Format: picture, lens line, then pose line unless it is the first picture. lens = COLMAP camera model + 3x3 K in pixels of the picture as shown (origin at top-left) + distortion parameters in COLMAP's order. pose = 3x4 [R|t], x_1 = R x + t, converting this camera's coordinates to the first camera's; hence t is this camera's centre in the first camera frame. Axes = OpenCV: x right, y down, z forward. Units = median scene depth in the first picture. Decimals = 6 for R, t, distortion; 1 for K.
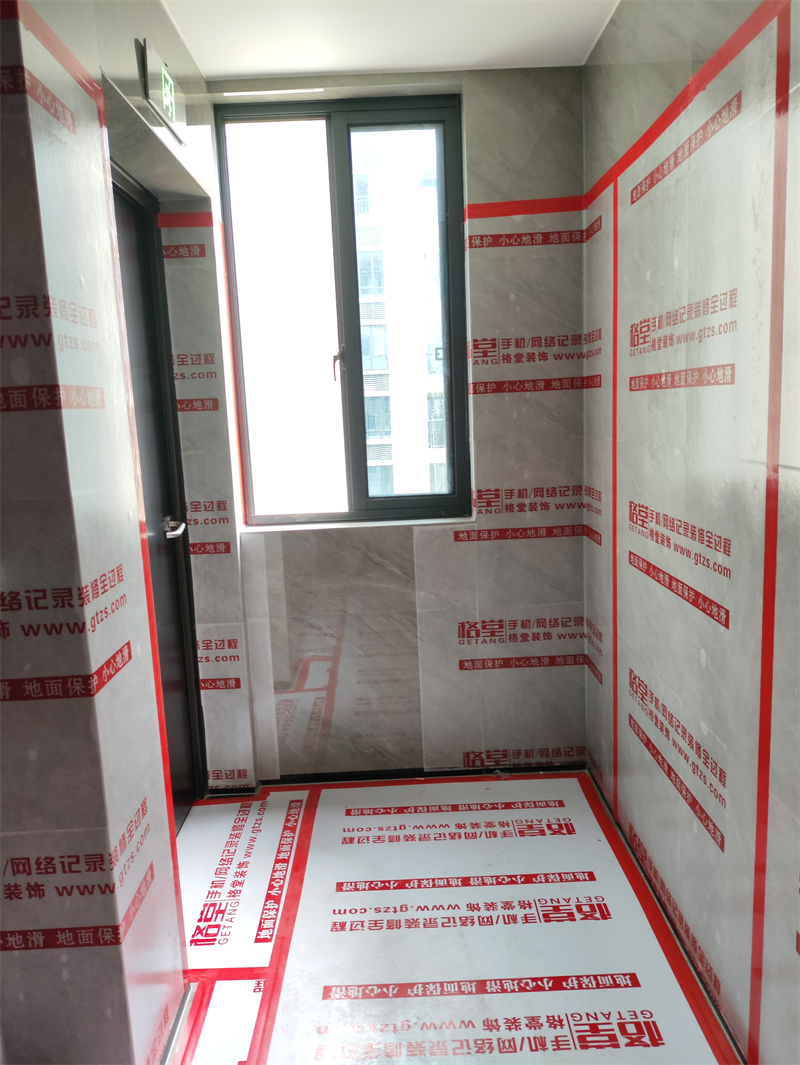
lens RADIAL K [[797.5, 0, 400.0], [0, 797.5, 532.5], [0, 0, 1]] dist [0.060381, -0.097847]
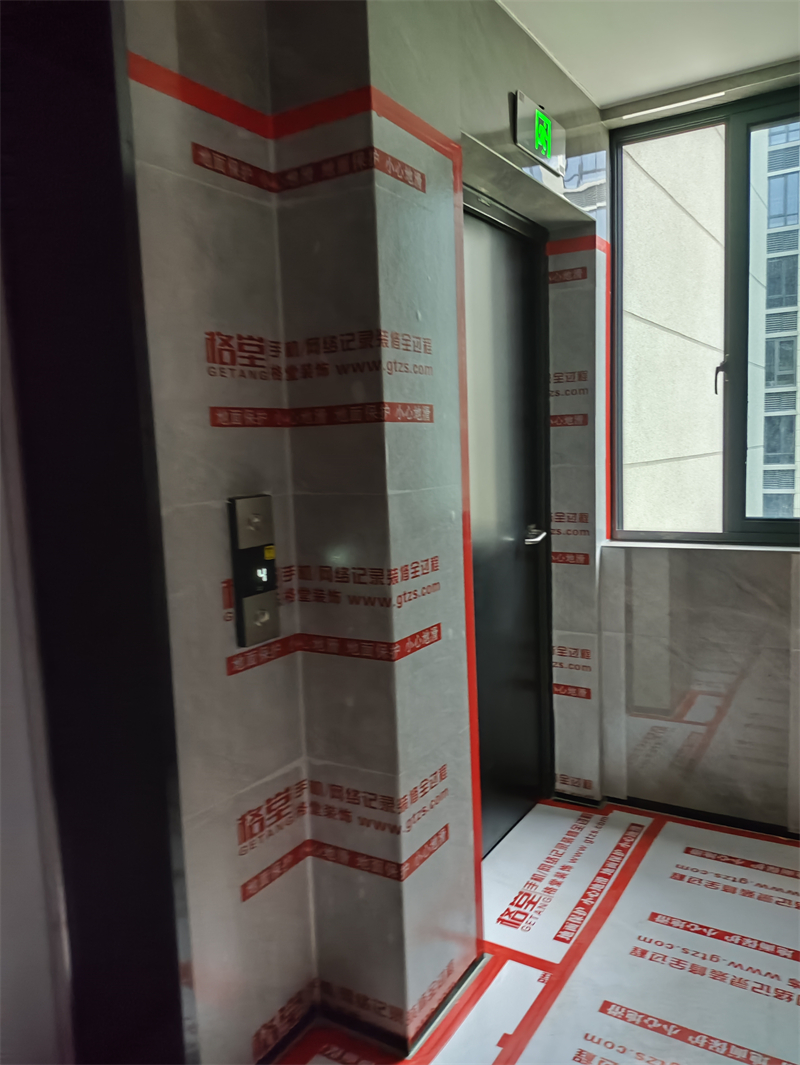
lens RADIAL K [[818.2, 0, 400.0], [0, 818.2, 532.5], [0, 0, 1]] dist [0.056703, -0.062900]
pose [[0.849512, 0.069146, -0.523019, 0.145552], [-0.082968, 0.996548, -0.003012, 0.009080], [0.521005, 0.045953, 0.852316, -0.023771]]
